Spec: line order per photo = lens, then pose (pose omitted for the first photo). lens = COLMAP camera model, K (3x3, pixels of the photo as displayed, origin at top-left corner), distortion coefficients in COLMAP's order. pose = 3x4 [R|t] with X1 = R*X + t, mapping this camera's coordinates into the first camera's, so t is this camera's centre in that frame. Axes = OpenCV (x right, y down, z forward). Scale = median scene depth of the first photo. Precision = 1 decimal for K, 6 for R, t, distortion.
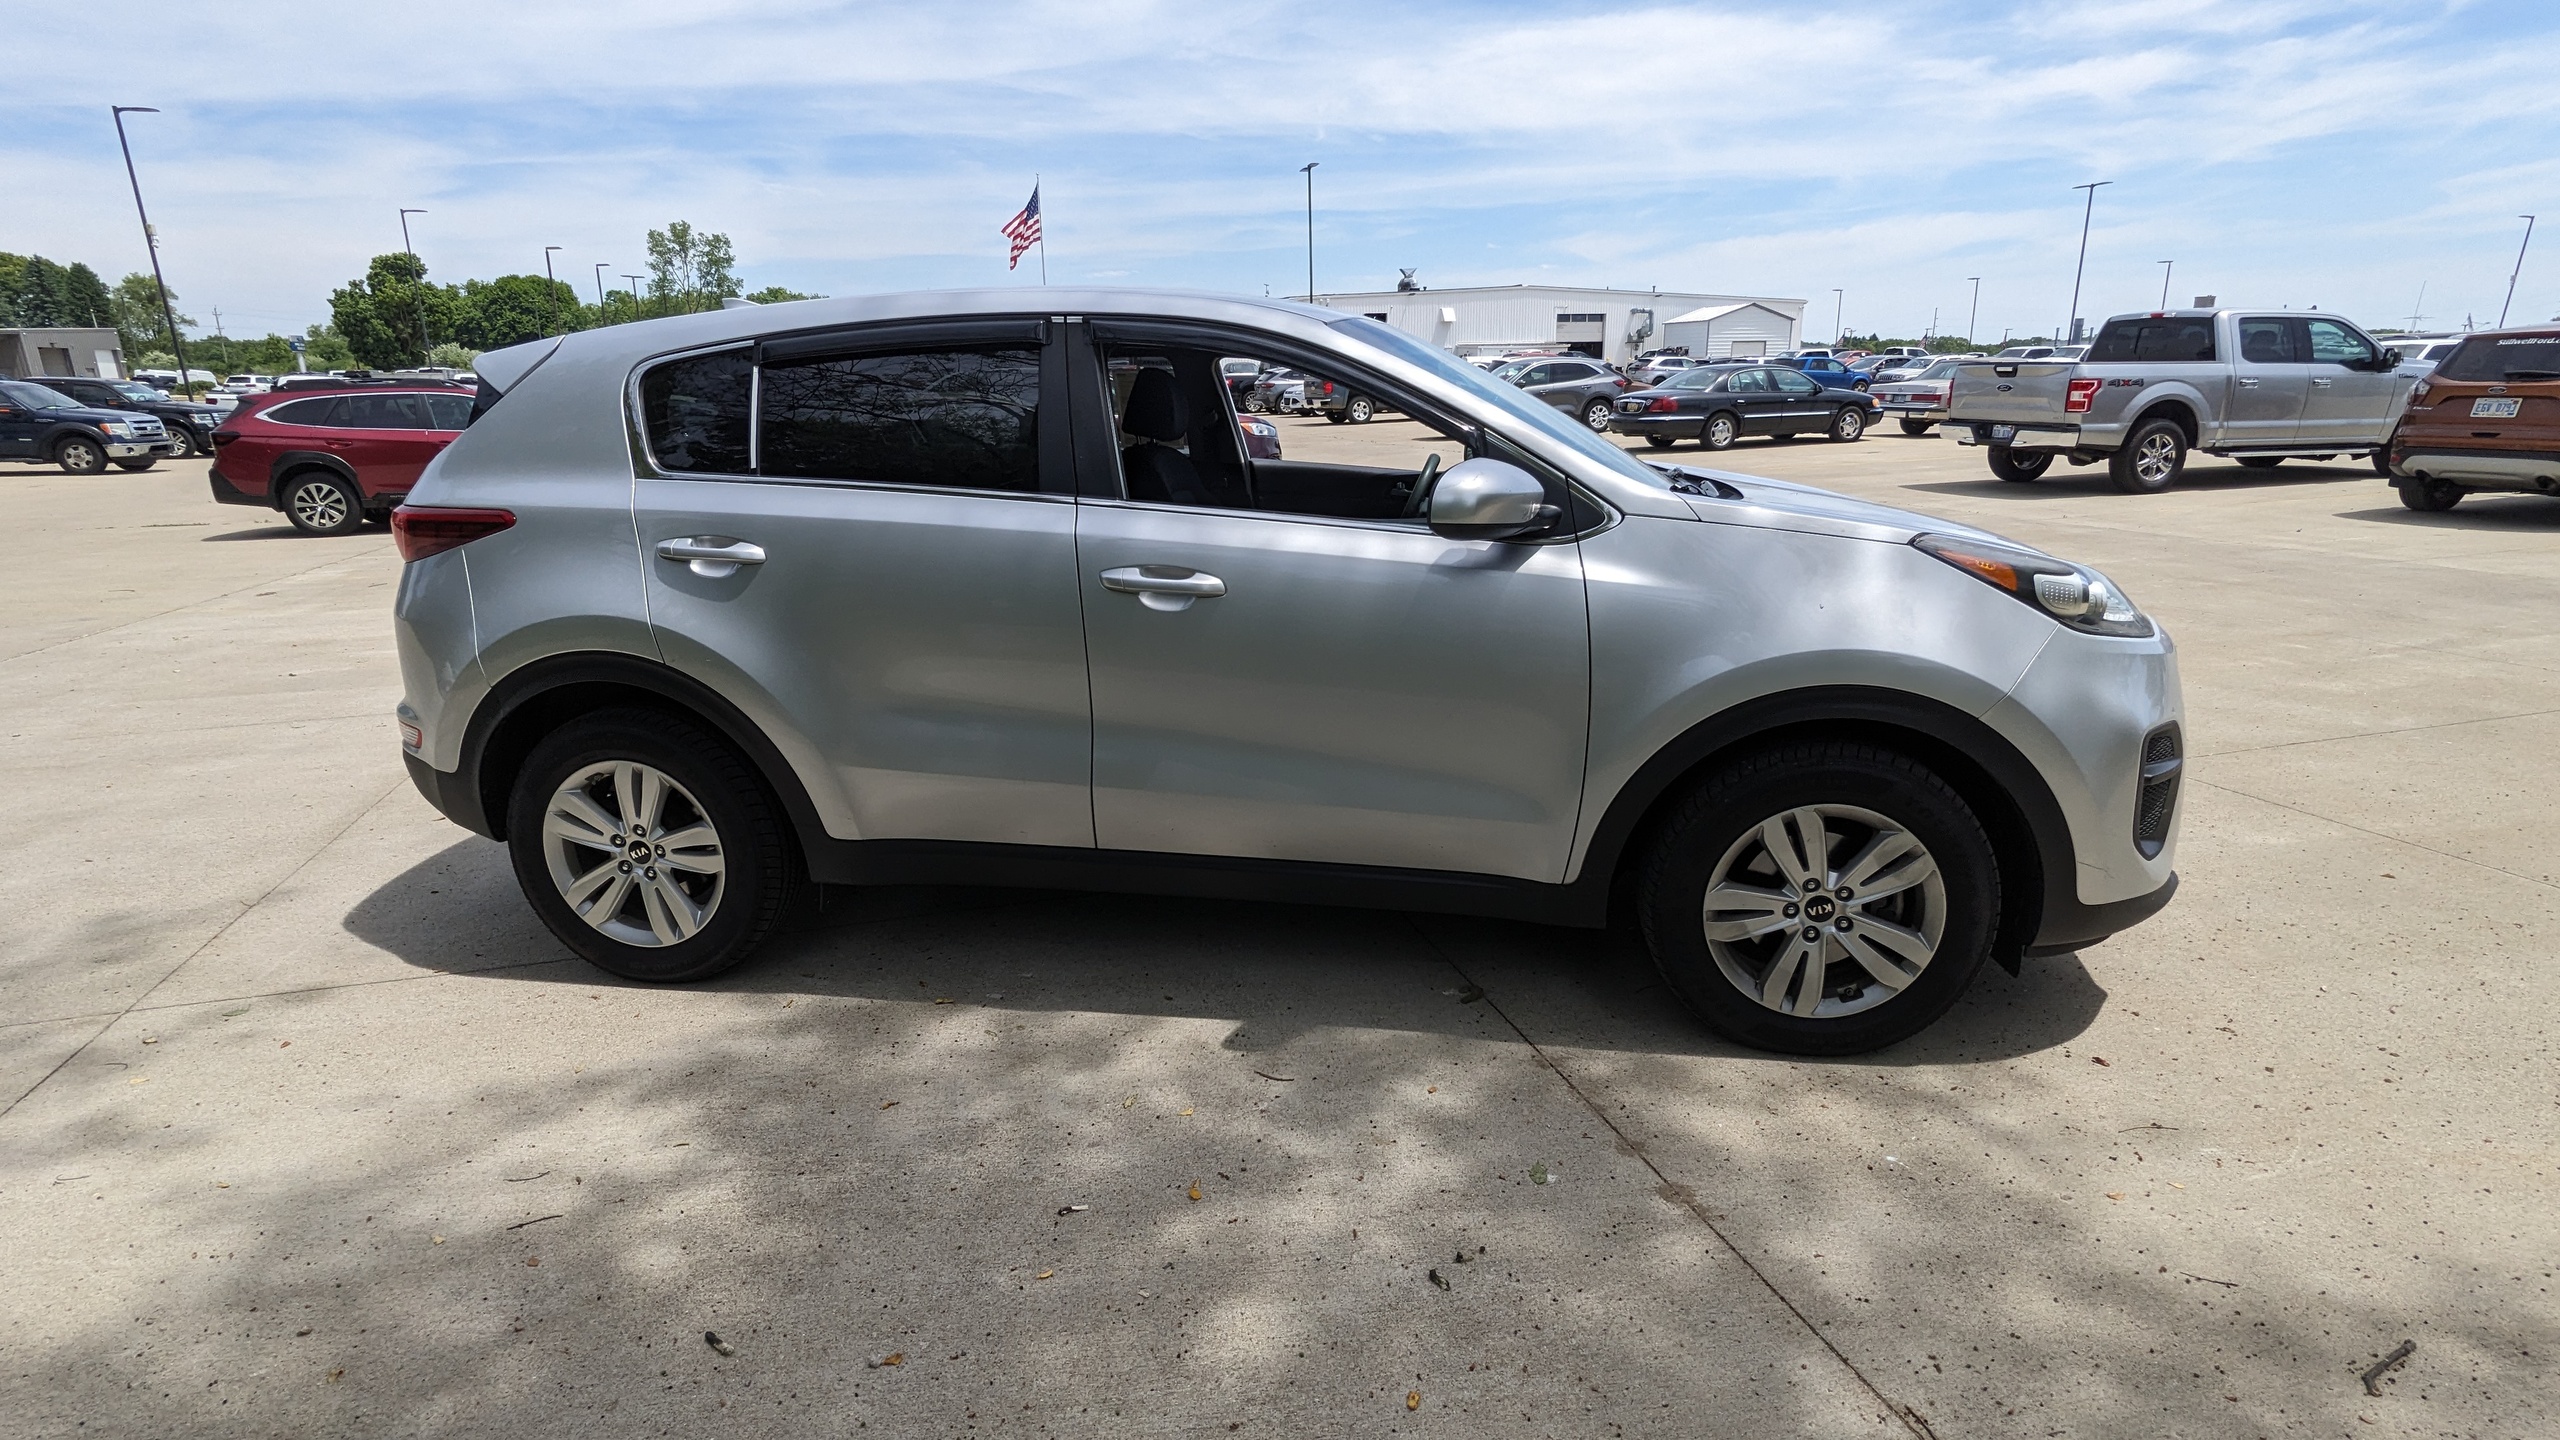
lens RADIAL K [[1220.6, 0, 1270.5], [0, 1220.6, 719.5], [0, 0, 1]] dist [0.002076, 0.000513]
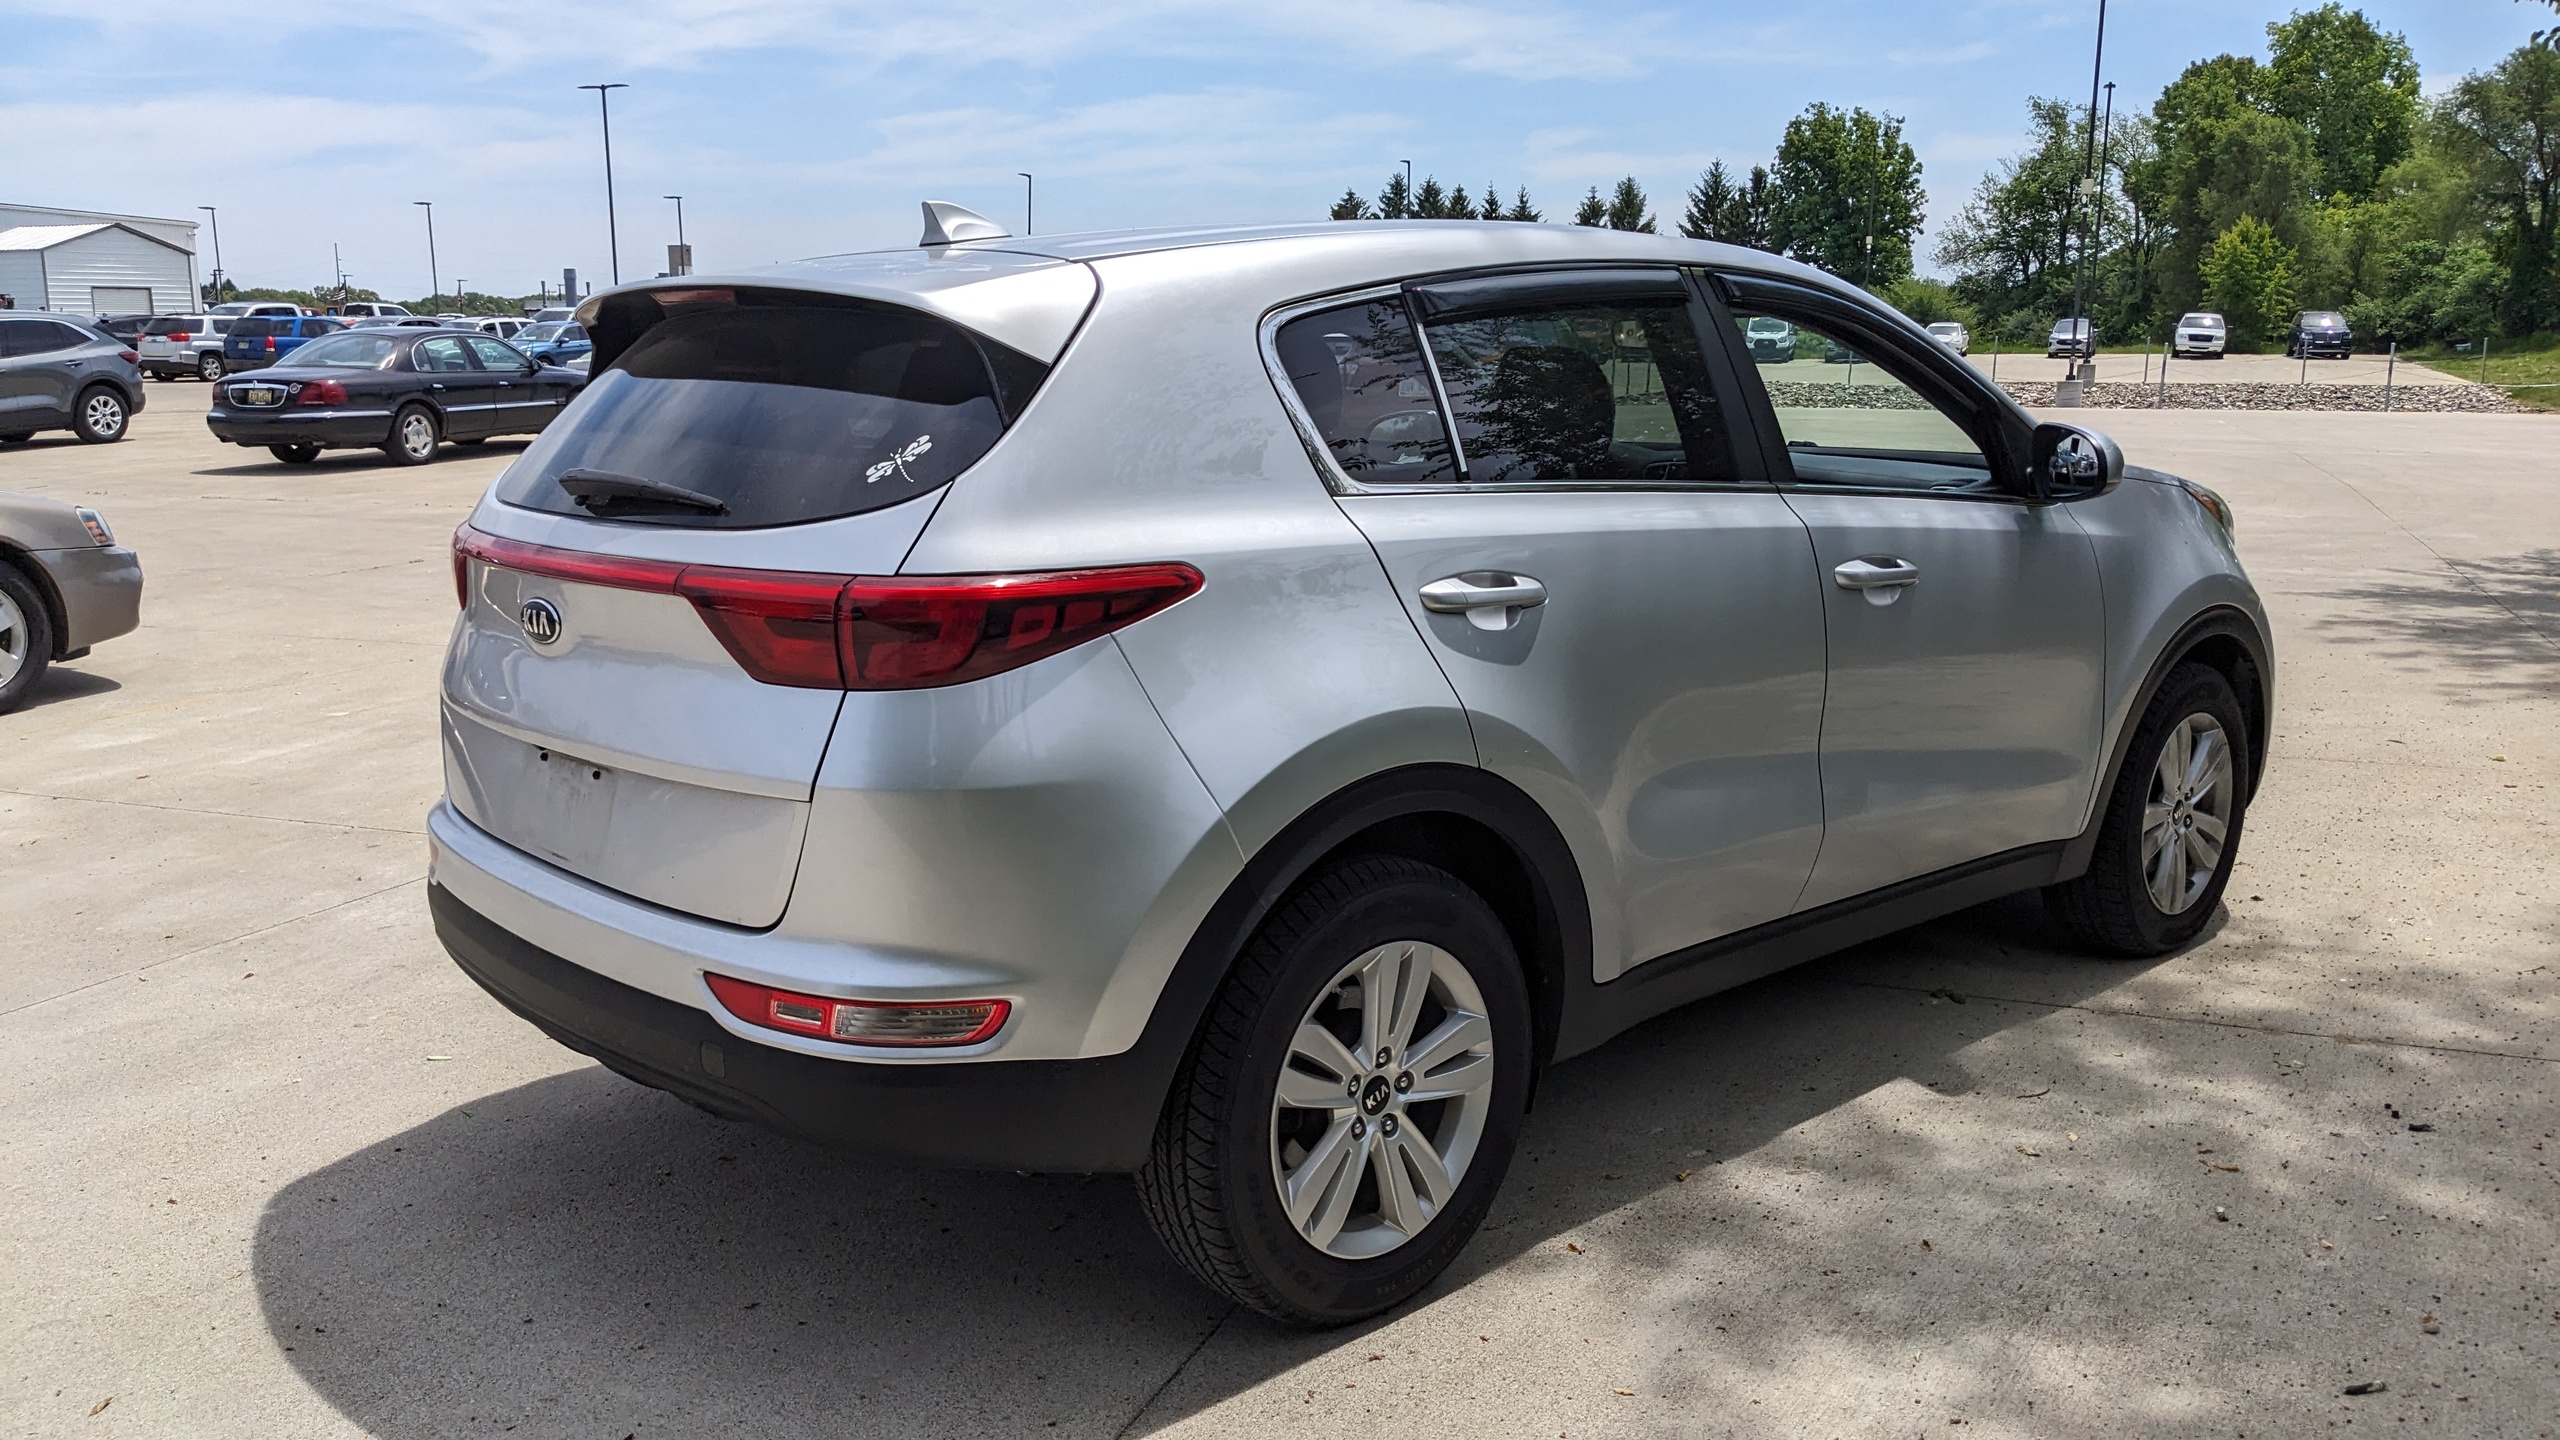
lens RADIAL K [[2044.2, 0, 1201.5], [0, 2044.2, 743.5], [0, 0, 1]] dist [0.032312, -0.047771]
pose [[0.636344, -0.140473, 0.758508, -1.369367], [0.203543, 0.979009, 0.010548, -0.096570], [-0.744068, 0.147677, 0.651579, 0.381640]]
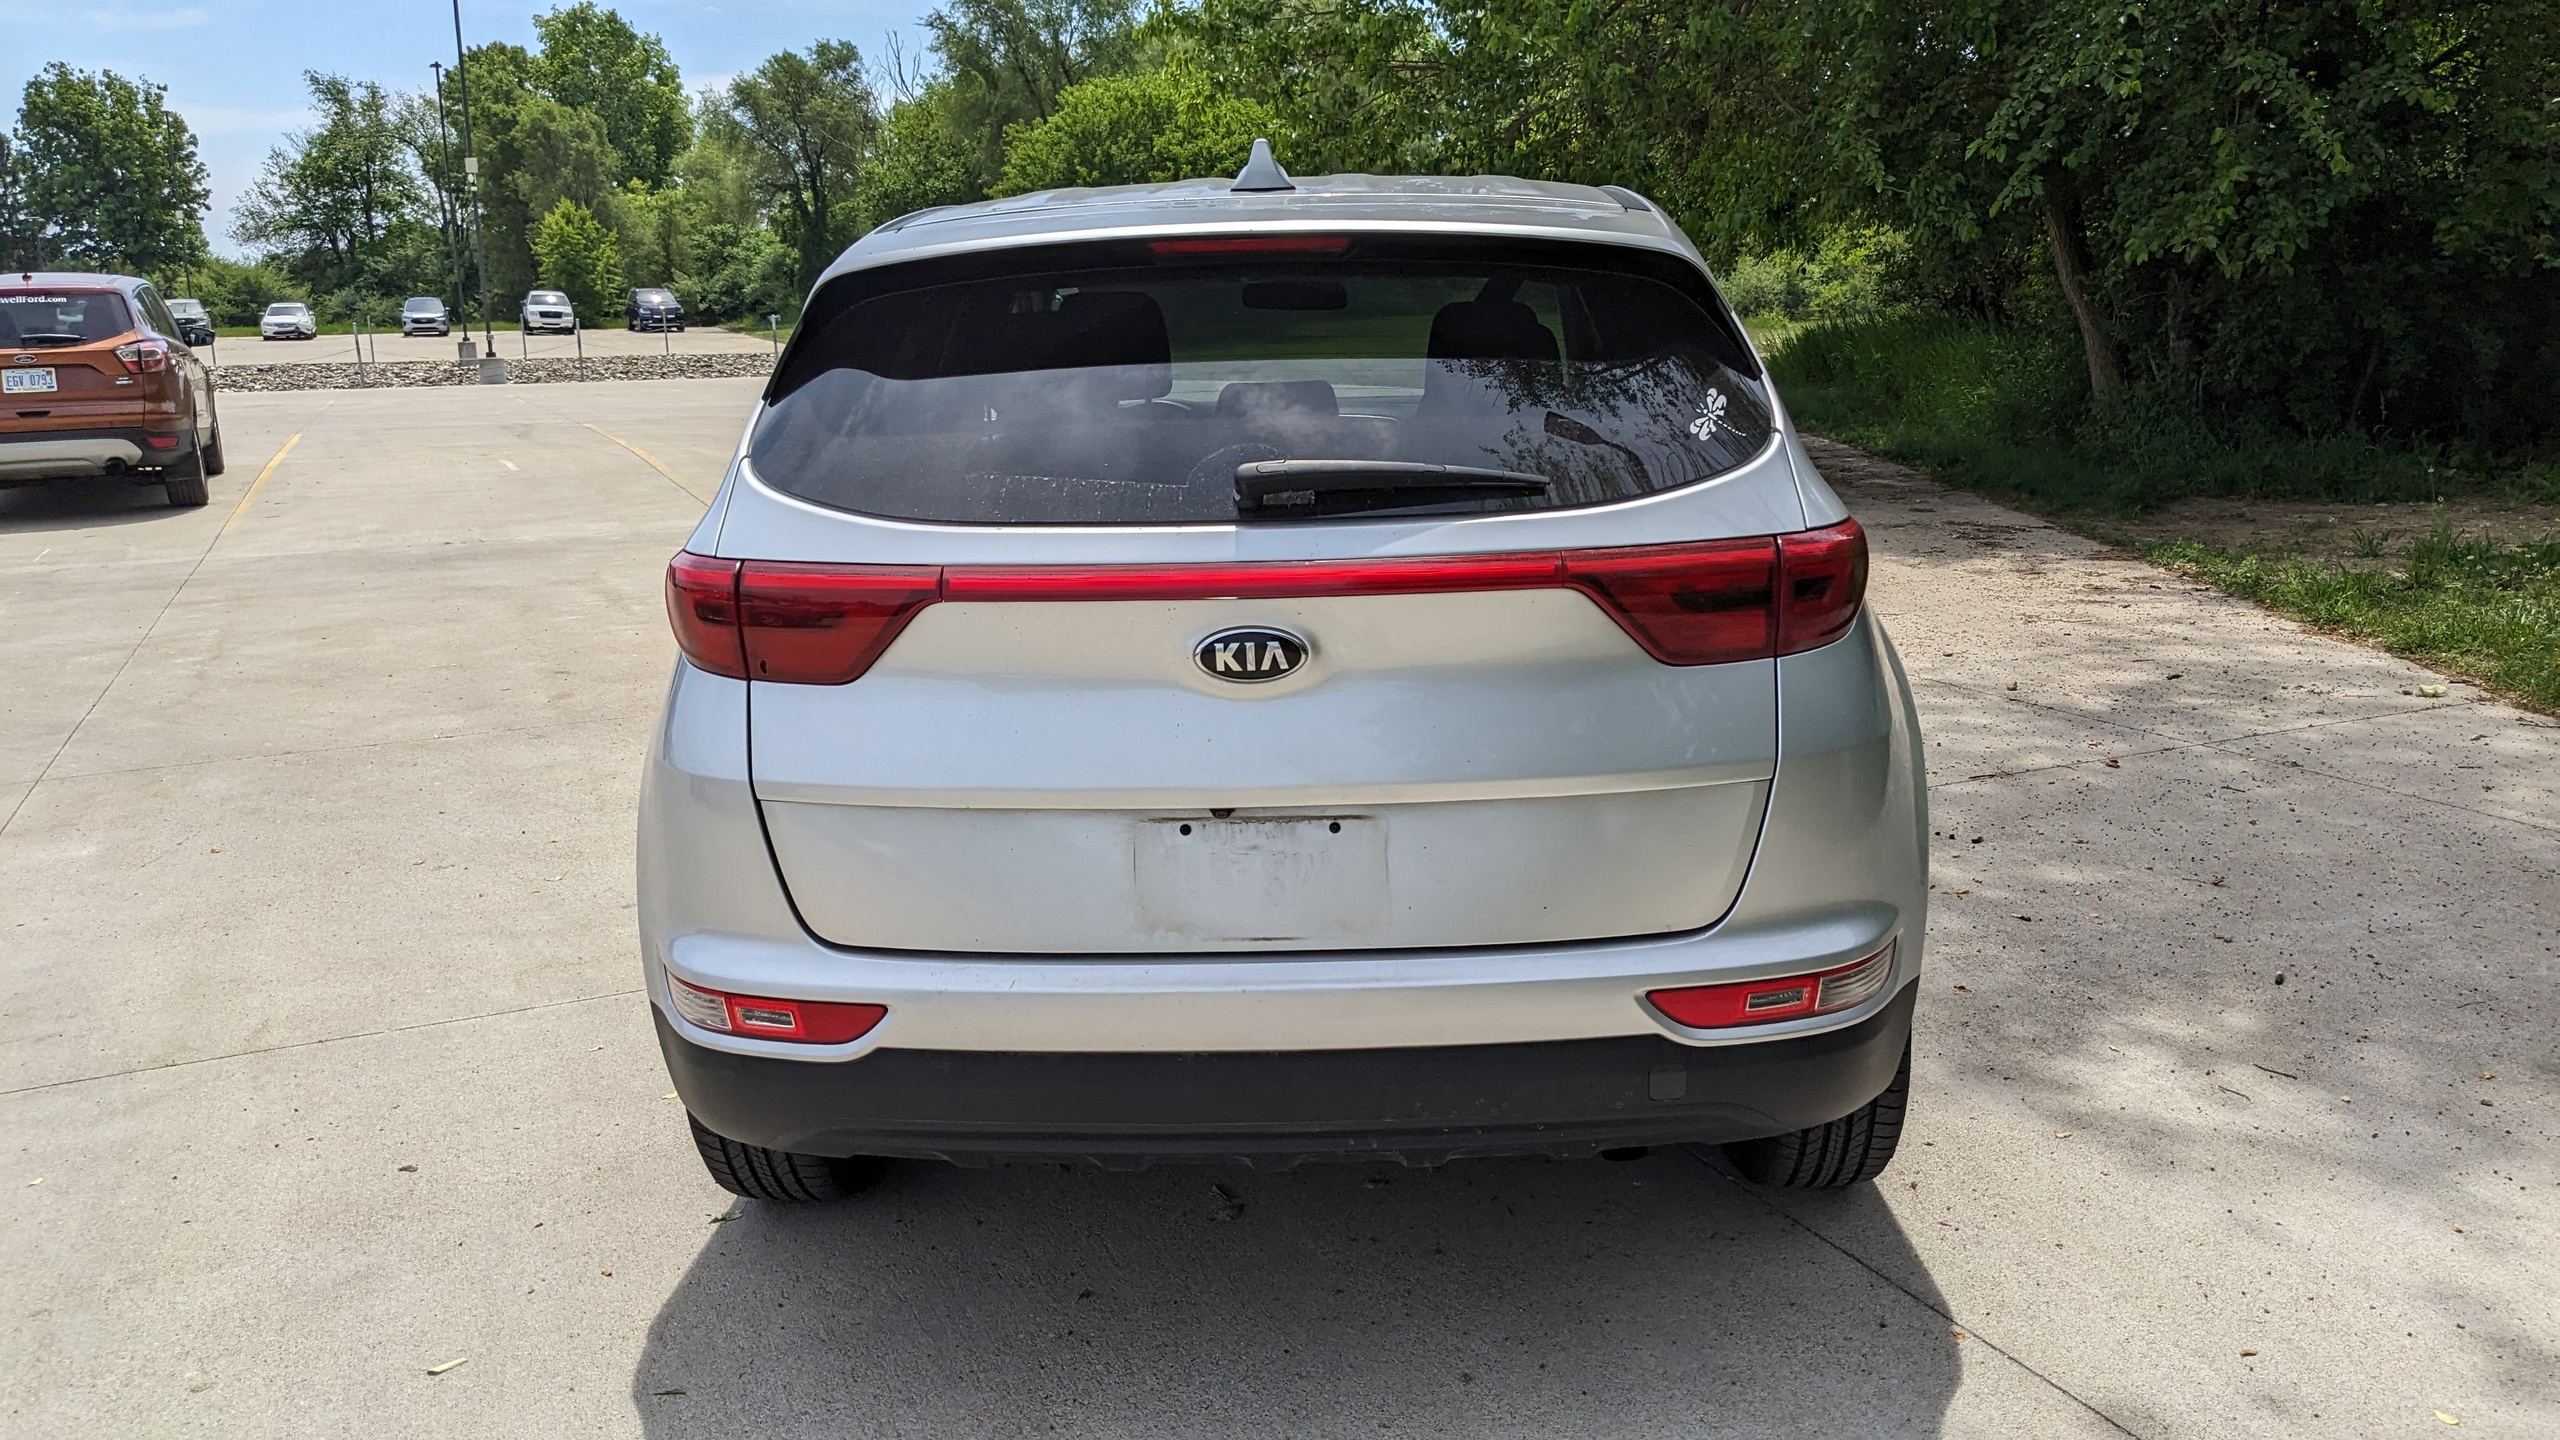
lens RADIAL K [[2044.2, 0, 1282.8], [0, 2044.2, 723.6], [0, 0, 1]] dist [0.032312, -0.047771]
pose [[-0.120783, -0.189581, 0.974408, -1.611084], [0.289438, 0.932217, 0.217249, -0.369370], [-0.949546, 0.308270, -0.057724, 1.357194]]
